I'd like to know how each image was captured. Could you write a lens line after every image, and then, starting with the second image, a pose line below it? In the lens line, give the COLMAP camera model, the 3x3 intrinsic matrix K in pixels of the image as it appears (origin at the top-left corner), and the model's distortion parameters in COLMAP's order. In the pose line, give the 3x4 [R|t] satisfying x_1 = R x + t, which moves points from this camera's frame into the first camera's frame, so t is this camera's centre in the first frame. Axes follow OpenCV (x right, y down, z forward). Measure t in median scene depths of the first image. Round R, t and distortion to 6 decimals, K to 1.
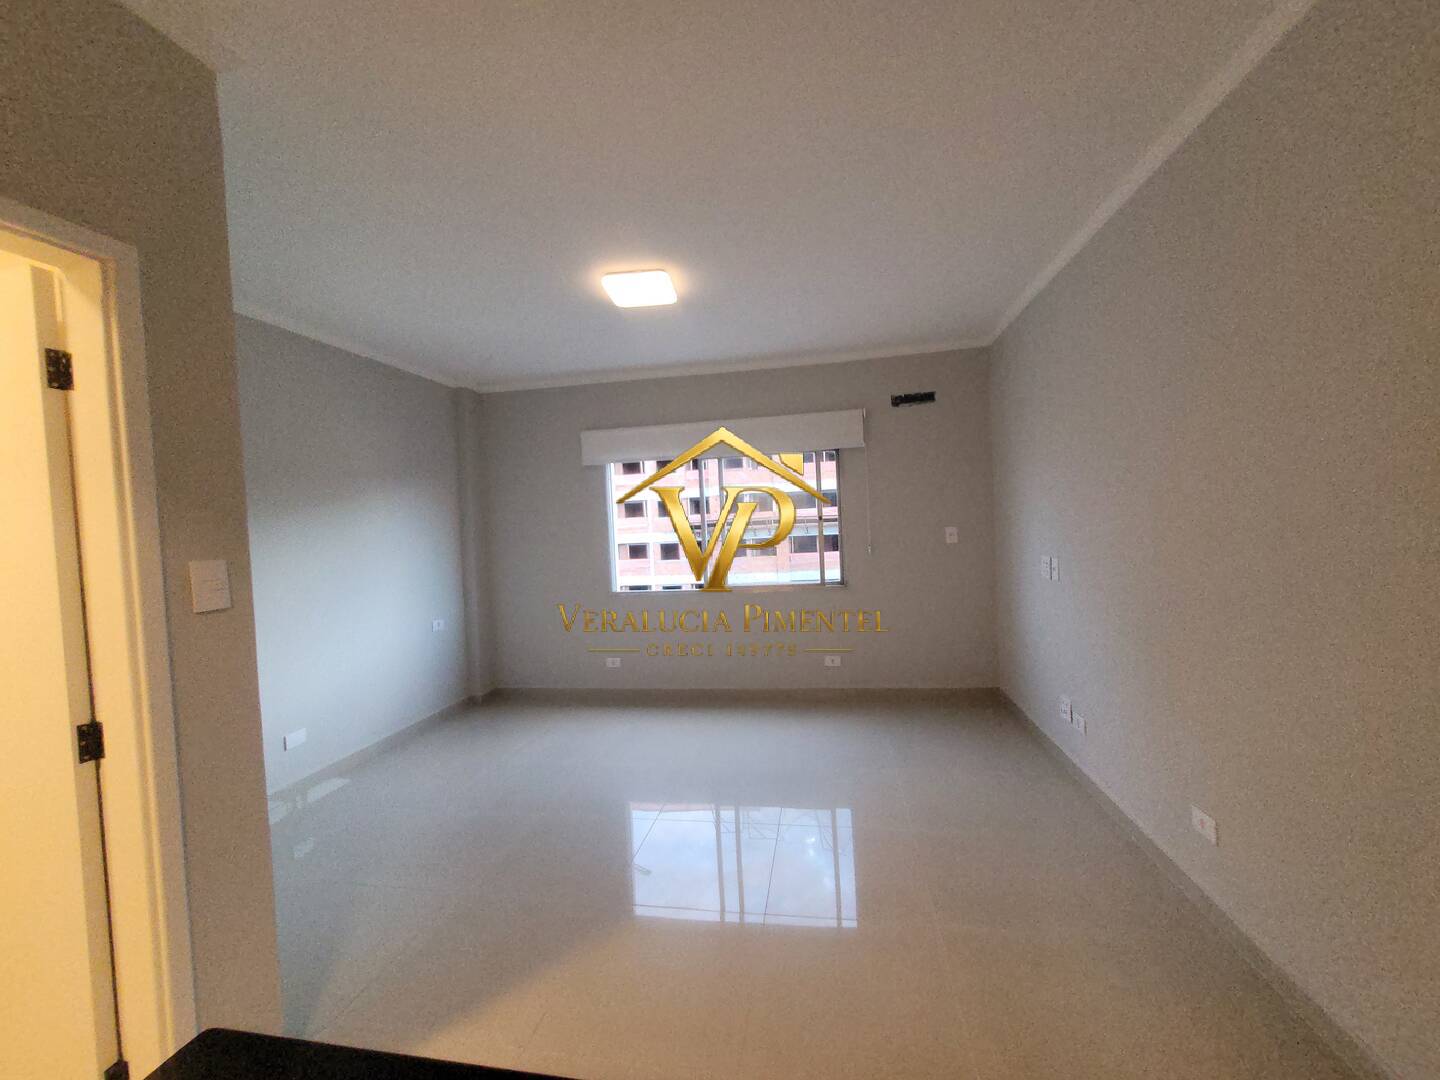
lens RADIAL K [[561.3, 0, 736.9], [0, 561.3, 535.8], [0, 0, 1]] dist [-0.000963, -0.000564]
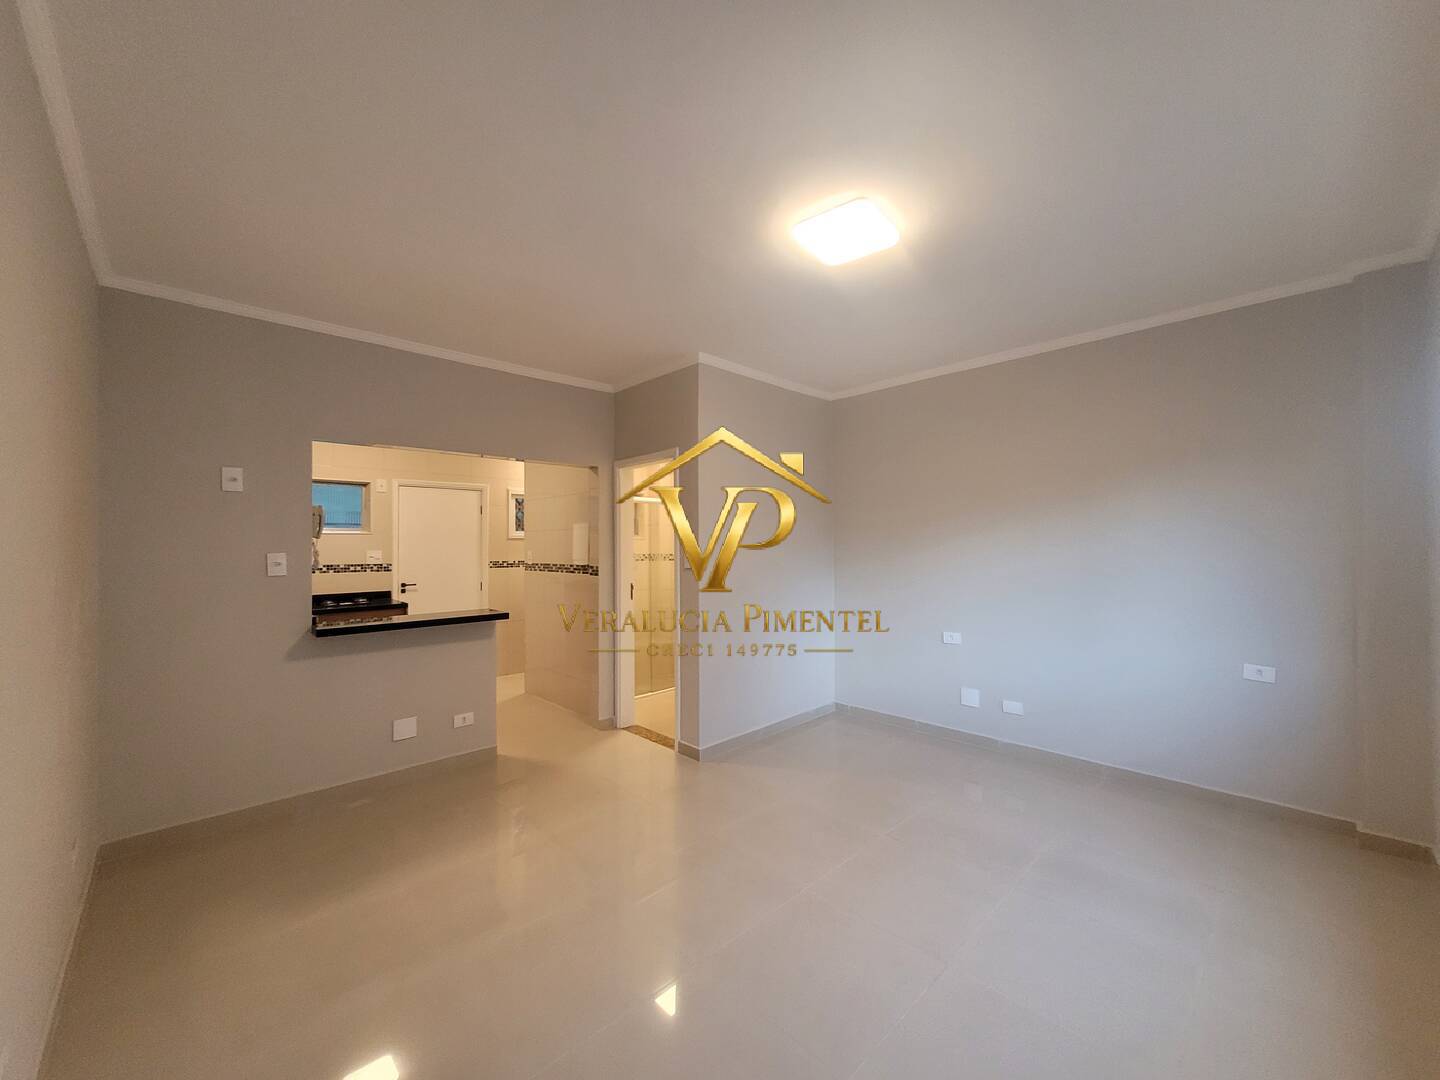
lens RADIAL K [[561.3, 0, 731.1], [0, 561.3, 536.8], [0, 0, 1]] dist [-0.000963, -0.000564]
pose [[-0.595470, 0.041184, -0.802321, 0.345296], [0.019021, 0.999128, 0.037169, -0.036037], [0.803152, 0.006872, -0.595734, 0.842003]]
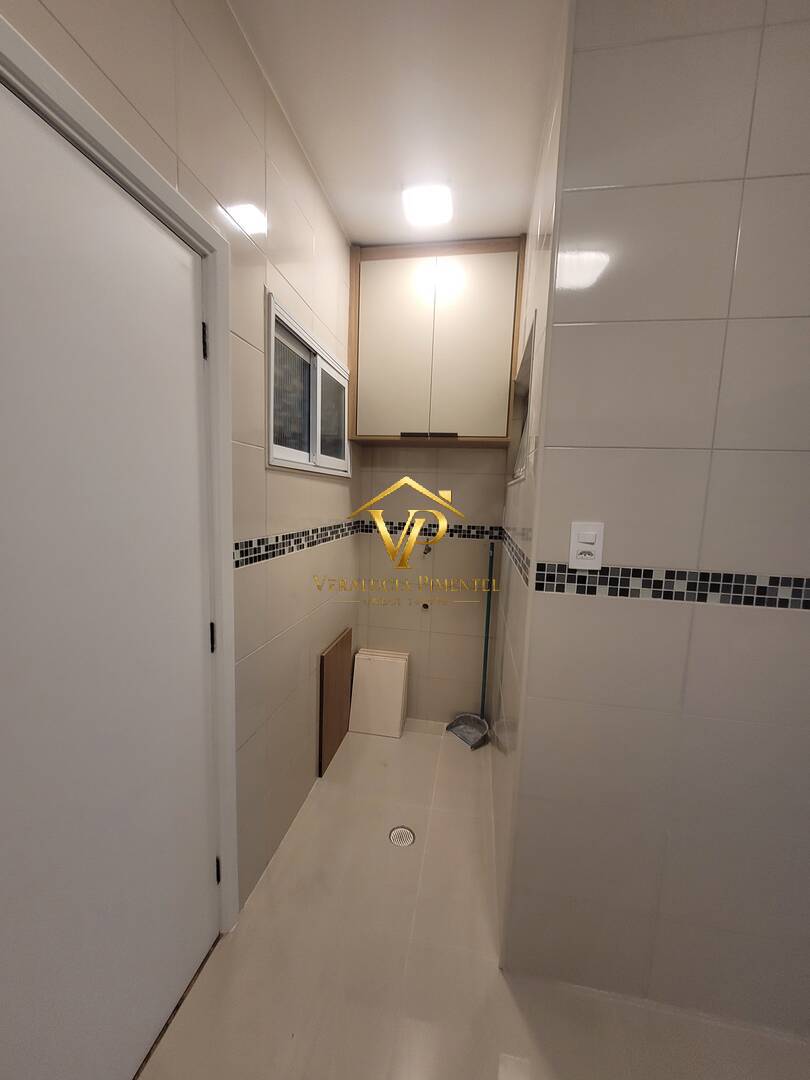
lens RADIAL K [[421.0, 0, 407.3], [0, 421.0, 554.0], [0, 0, 1]] dist [-0.000963, -0.000564]
pose [[-0.013980, 0.186932, -0.982273, -0.109105], [-0.054905, 0.980744, 0.187422, 0.008881], [0.998394, 0.056552, -0.003448, -0.305861]]
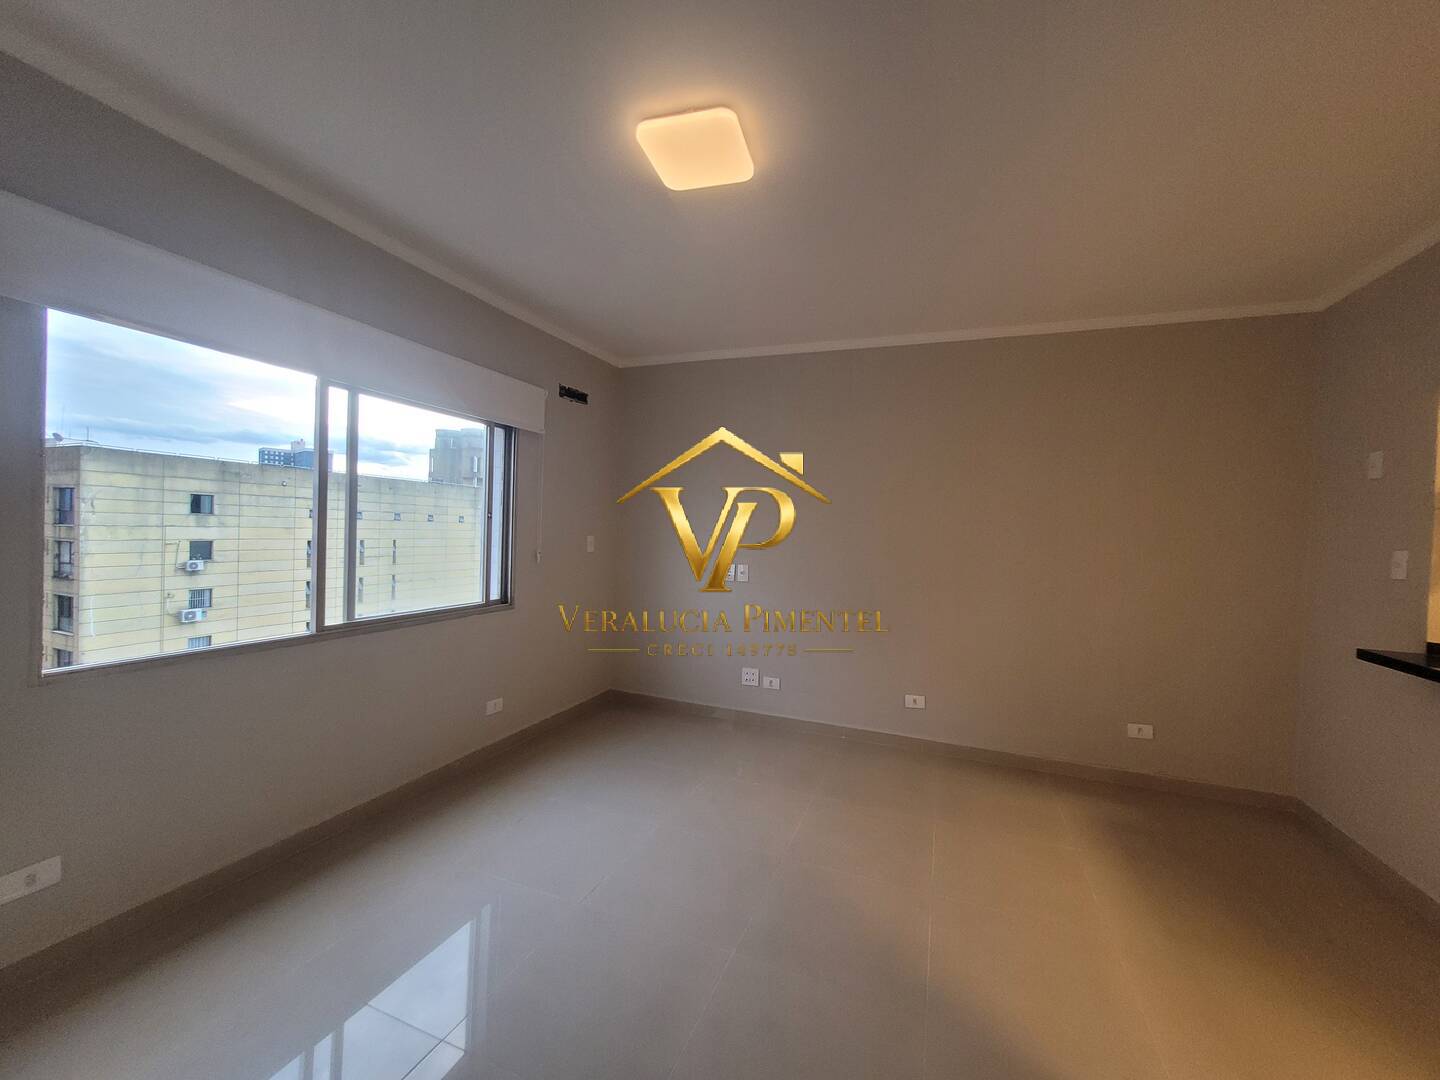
lens RADIAL K [[561.3, 0, 728.5], [0, 561.3, 536.0], [0, 0, 1]] dist [-0.000963, -0.000564]
pose [[0.204017, 0.046094, 0.977882, -0.492712], [-0.023720, 0.998830, -0.042132, 0.019774], [-0.978680, -0.014600, 0.204872, 0.524512]]
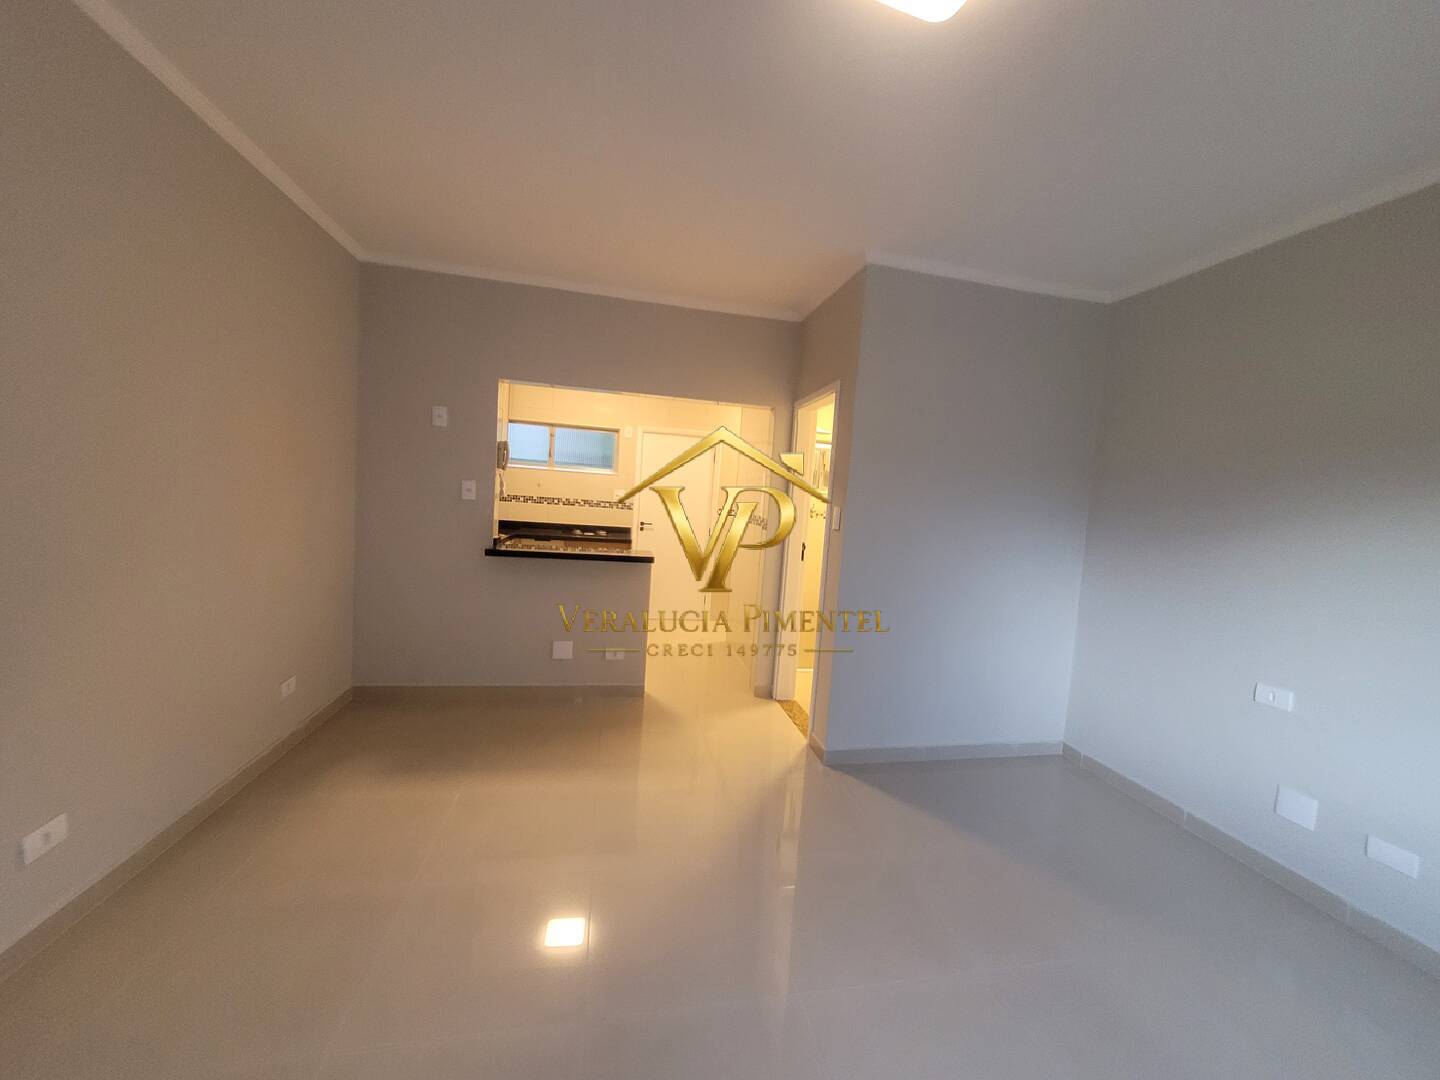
lens RADIAL K [[561.3, 0, 729.1], [0, 561.3, 540.3], [0, 0, 1]] dist [-0.000963, -0.000564]
pose [[-0.936006, 0.013257, -0.351734, 0.074603], [-0.029560, 0.992800, 0.116081, -0.021689], [0.350740, 0.119049, -0.928875, 0.874637]]
